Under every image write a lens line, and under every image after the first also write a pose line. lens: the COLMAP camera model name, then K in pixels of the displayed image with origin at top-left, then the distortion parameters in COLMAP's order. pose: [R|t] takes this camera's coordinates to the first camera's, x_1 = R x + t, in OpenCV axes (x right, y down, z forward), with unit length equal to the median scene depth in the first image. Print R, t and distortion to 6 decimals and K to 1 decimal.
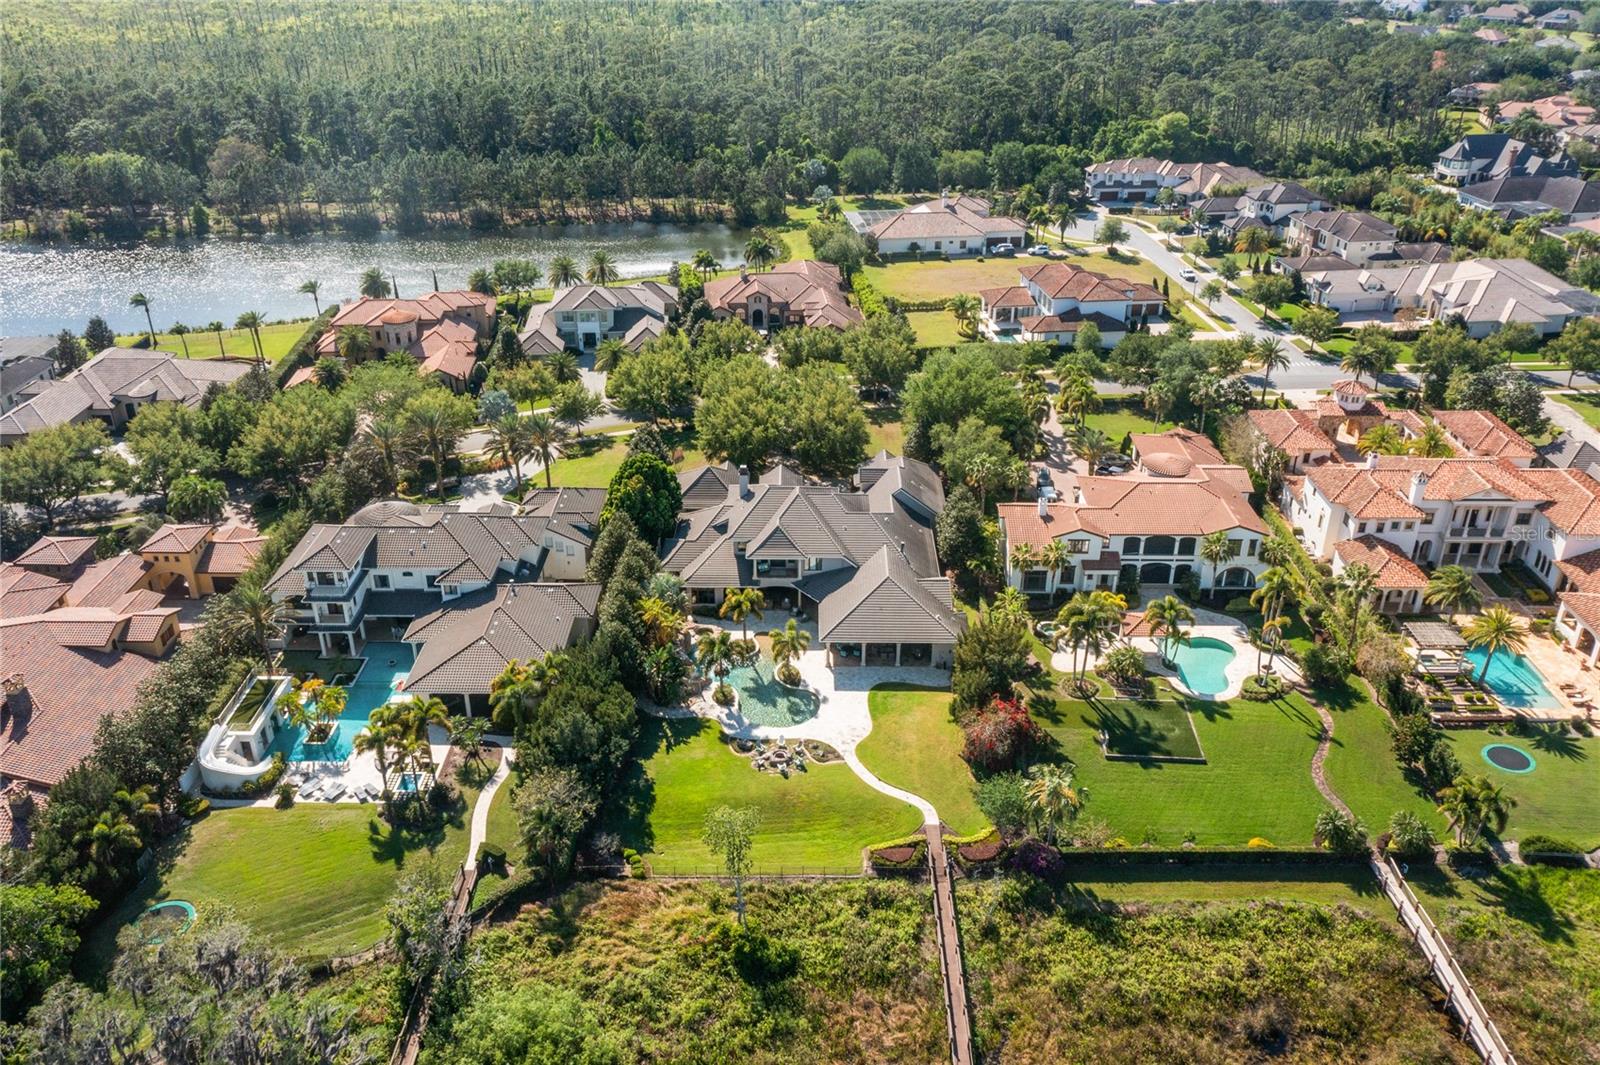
lens RADIAL K [[1286.2, 0, 800.0], [0, 1286.2, 532.5], [0, 0, 1]] dist [0.020960, -0.000648]
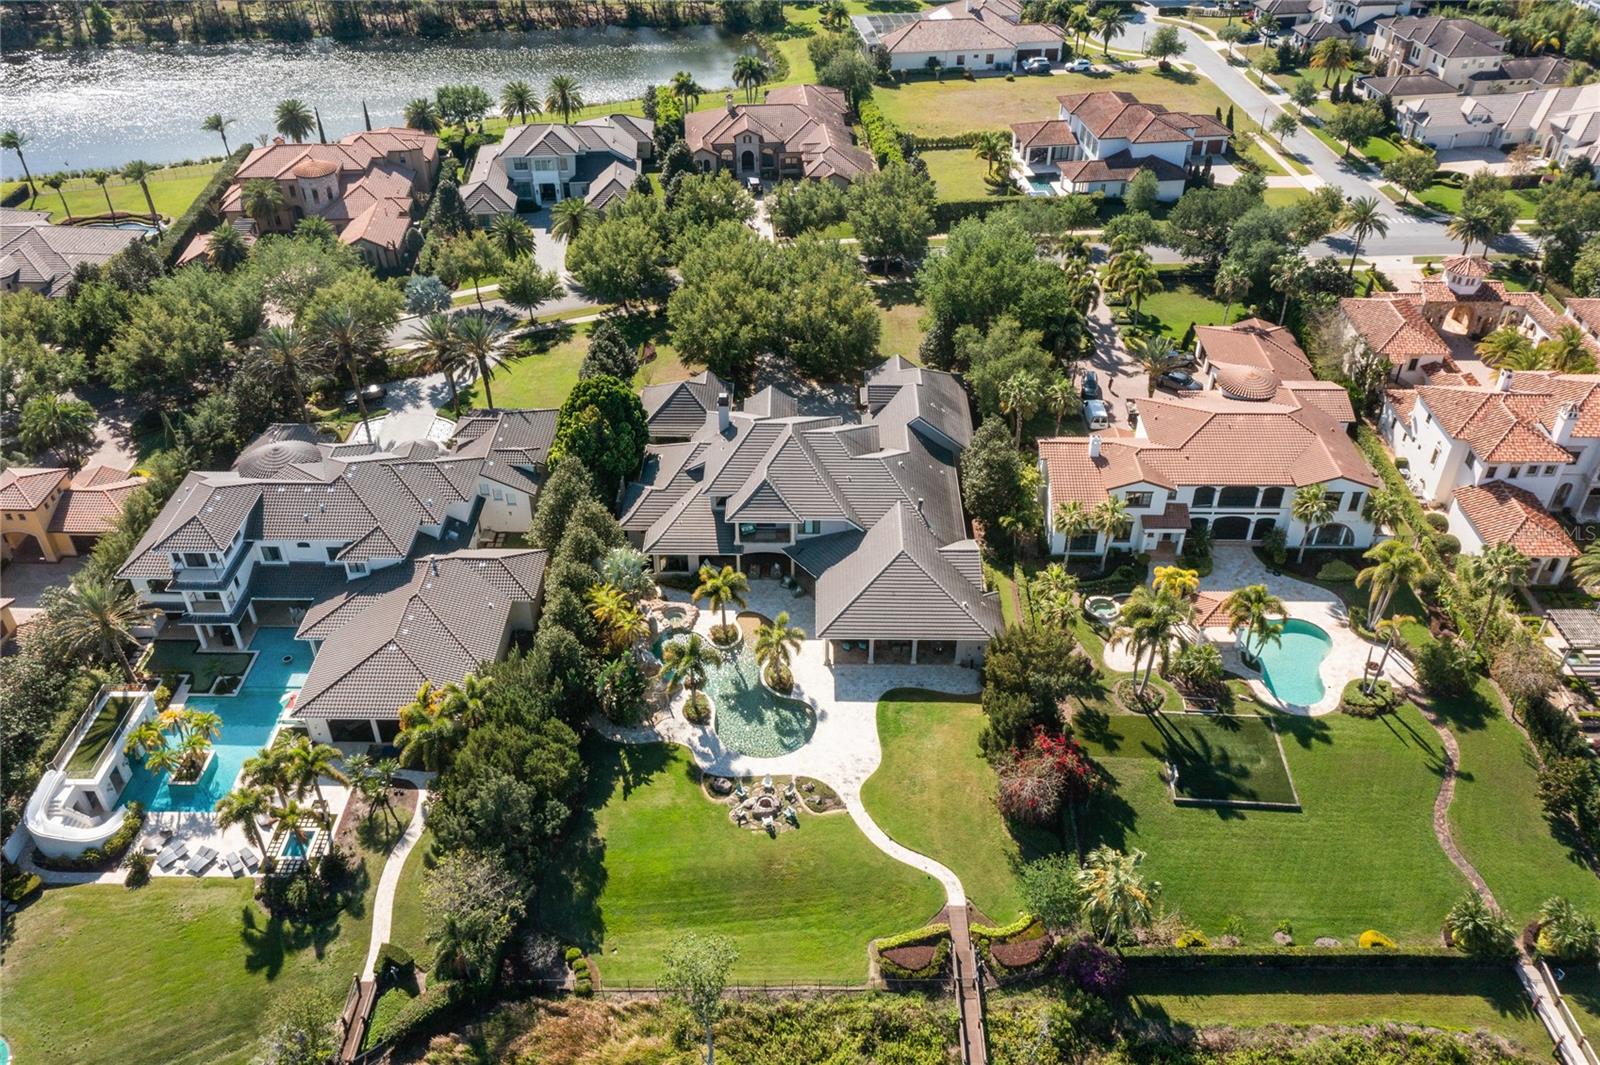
lens RADIAL K [[1286.2, 0, 800.0], [0, 1286.2, 532.5], [0, 0, 1]] dist [0.020960, -0.000648]
pose [[0.999993, -0.000159, -0.003745, 0.007168], [0.000764, 0.986780, 0.162064, -0.099005], [0.003670, -0.162065, 0.986773, 0.197630]]
